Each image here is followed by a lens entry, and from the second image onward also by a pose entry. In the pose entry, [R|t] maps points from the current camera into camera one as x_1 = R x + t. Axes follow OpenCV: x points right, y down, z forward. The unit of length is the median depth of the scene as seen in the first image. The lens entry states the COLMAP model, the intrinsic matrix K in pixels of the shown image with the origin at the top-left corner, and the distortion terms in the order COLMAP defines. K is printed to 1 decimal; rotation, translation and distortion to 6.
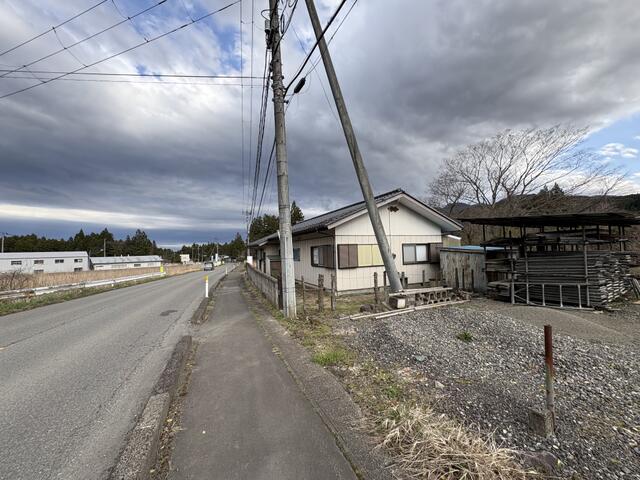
lens RADIAL K [[252.0, 0, 320.0], [0, 252.0, 240.0], [0, 0, 1]] dist [-0.000301, 0.000032]
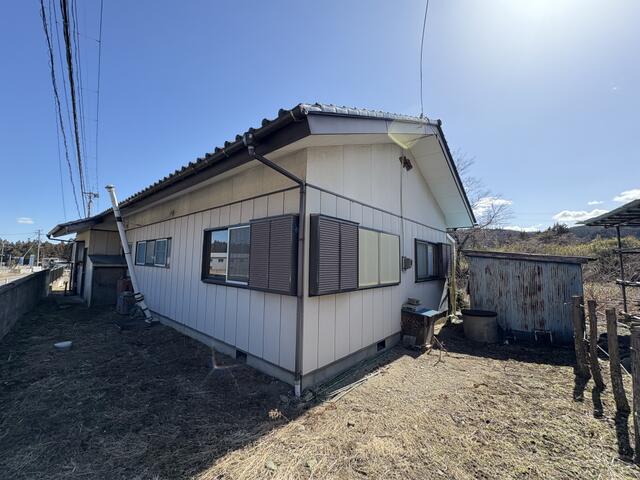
lens RADIAL K [[252.0, 0, 320.0], [0, 252.0, 240.0], [0, 0, 1]] dist [-0.000301, 0.000032]
pose [[0.903410, 0.083160, 0.420636, -0.045939], [-0.062790, 0.996095, -0.062074, 0.066288], [-0.424156, 0.029667, 0.905103, 0.715698]]
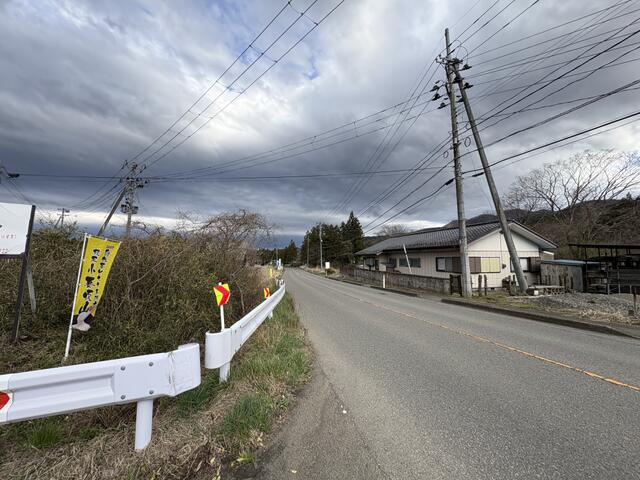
lens RADIAL K [[252.0, 0, 320.0], [0, 252.0, 240.0], [0, 0, 1]] dist [-0.000301, 0.000032]
pose [[0.987594, 0.015544, -0.156256, -0.557326], [-0.019813, 0.999471, -0.025802, -0.026685], [0.155773, 0.028577, 0.987379, -0.612637]]
